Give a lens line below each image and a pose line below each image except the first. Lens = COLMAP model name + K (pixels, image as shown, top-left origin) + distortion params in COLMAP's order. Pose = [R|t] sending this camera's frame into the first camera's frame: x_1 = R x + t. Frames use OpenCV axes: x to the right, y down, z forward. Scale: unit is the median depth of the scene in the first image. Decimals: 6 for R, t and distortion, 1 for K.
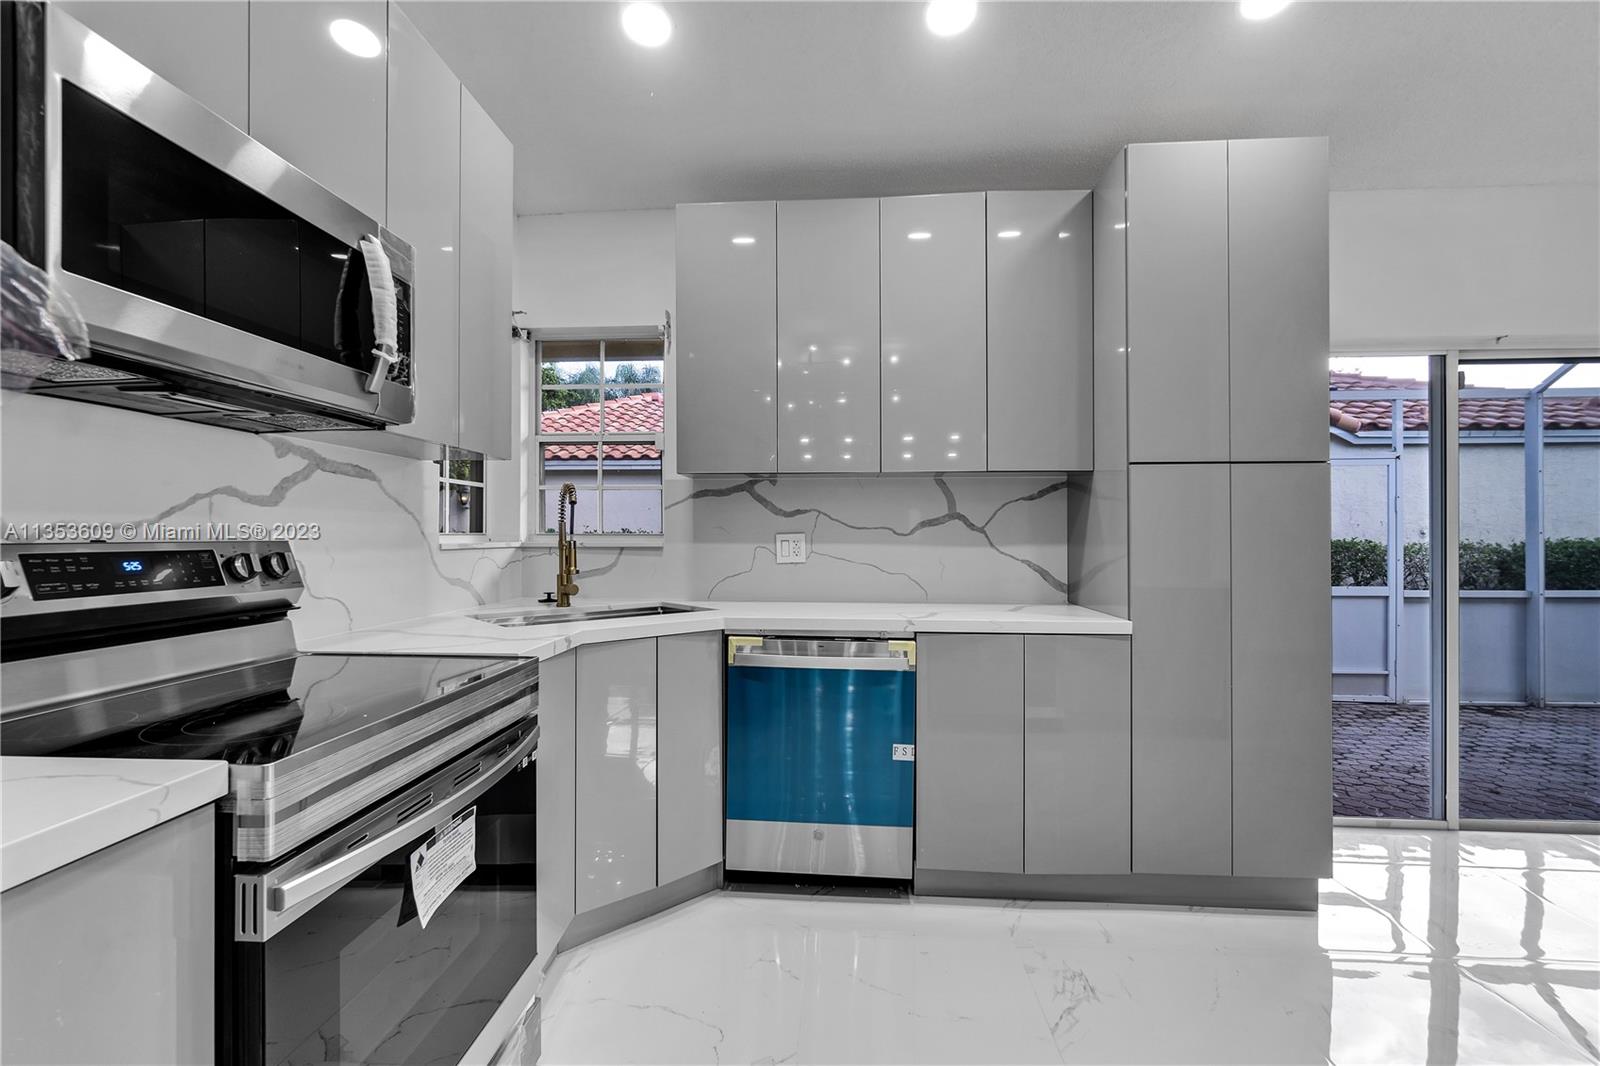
lens RADIAL K [[707.4, 0, 788.0], [0, 707.4, 530.7], [0, 0, 1]] dist [-0.010256, -0.000090]
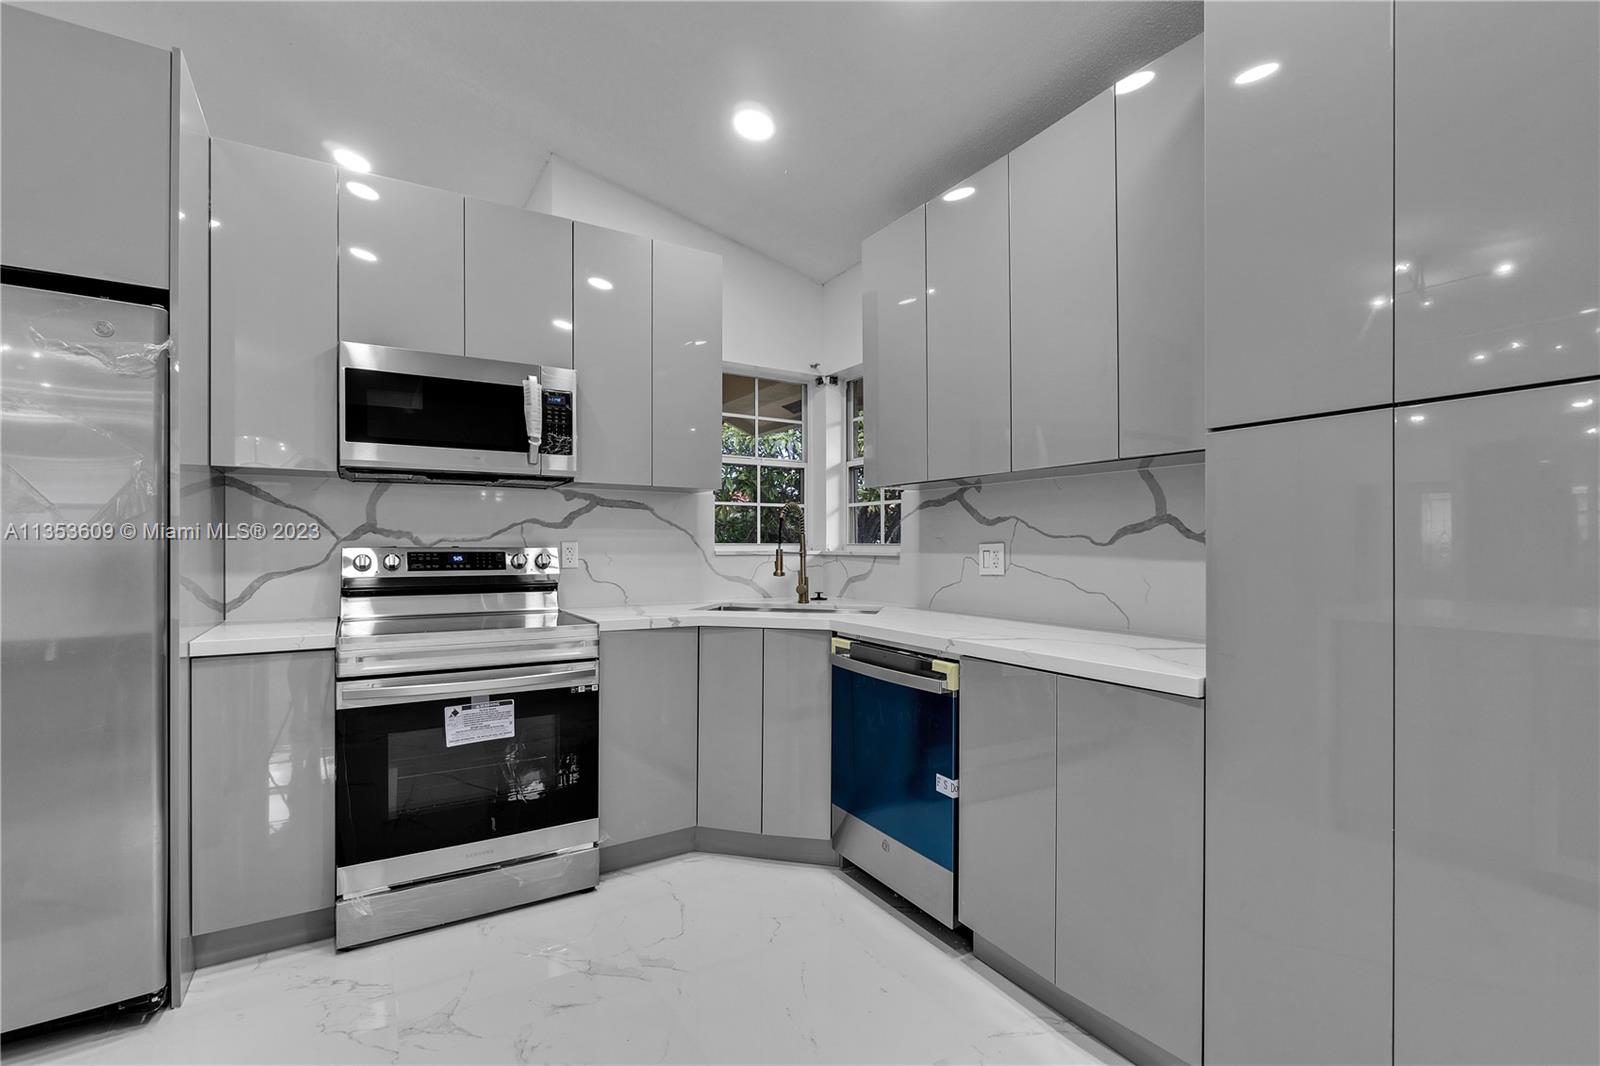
lens RADIAL K [[707.4, 0, 778.4], [0, 707.4, 547.9], [0, 0, 1]] dist [-0.010256, -0.000090]
pose [[0.568287, 0.002495, -0.822826, 0.752752], [0.003977, 0.999975, 0.005779, 0.004878], [0.822821, -0.006557, 0.568263, 0.304971]]
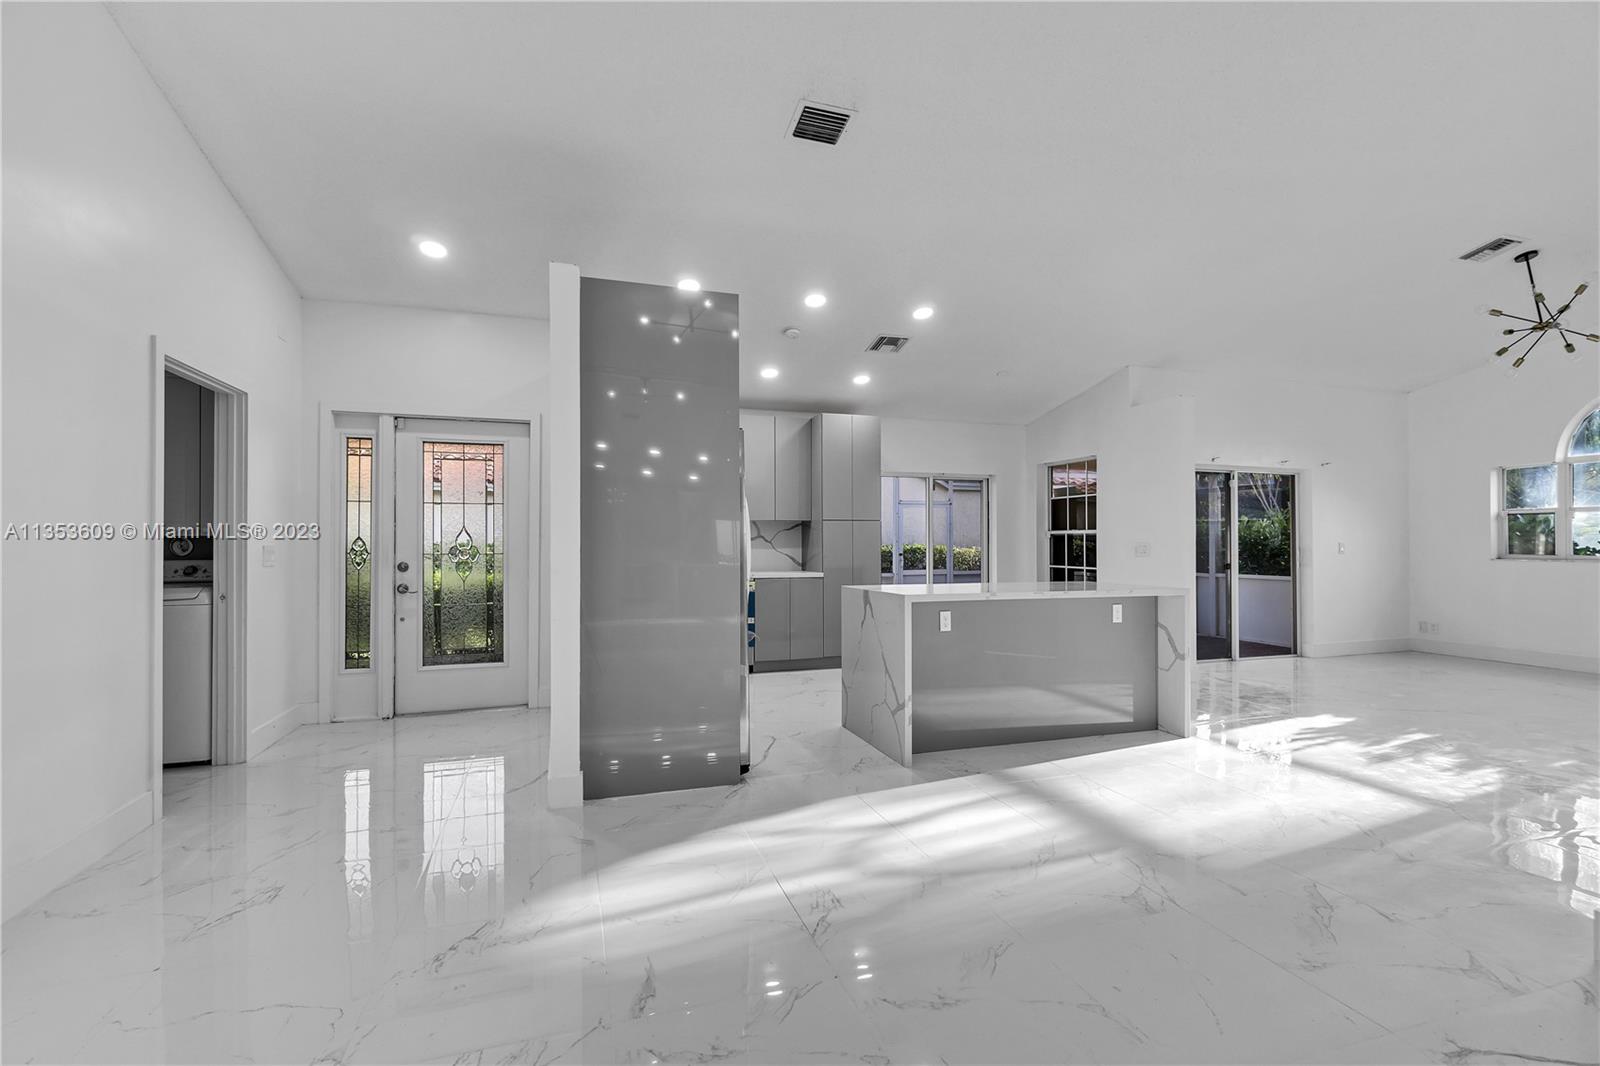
lens RADIAL K [[707.4, 0, 797.2], [0, 707.4, 539.8], [0, 0, 1]] dist [-0.010256, -0.000090]
pose [[0.923346, 0.003879, 0.383950, -0.736959], [-0.002290, 0.999987, -0.004596, 0.002345], [-0.383963, 0.003364, 0.923342, -1.661396]]
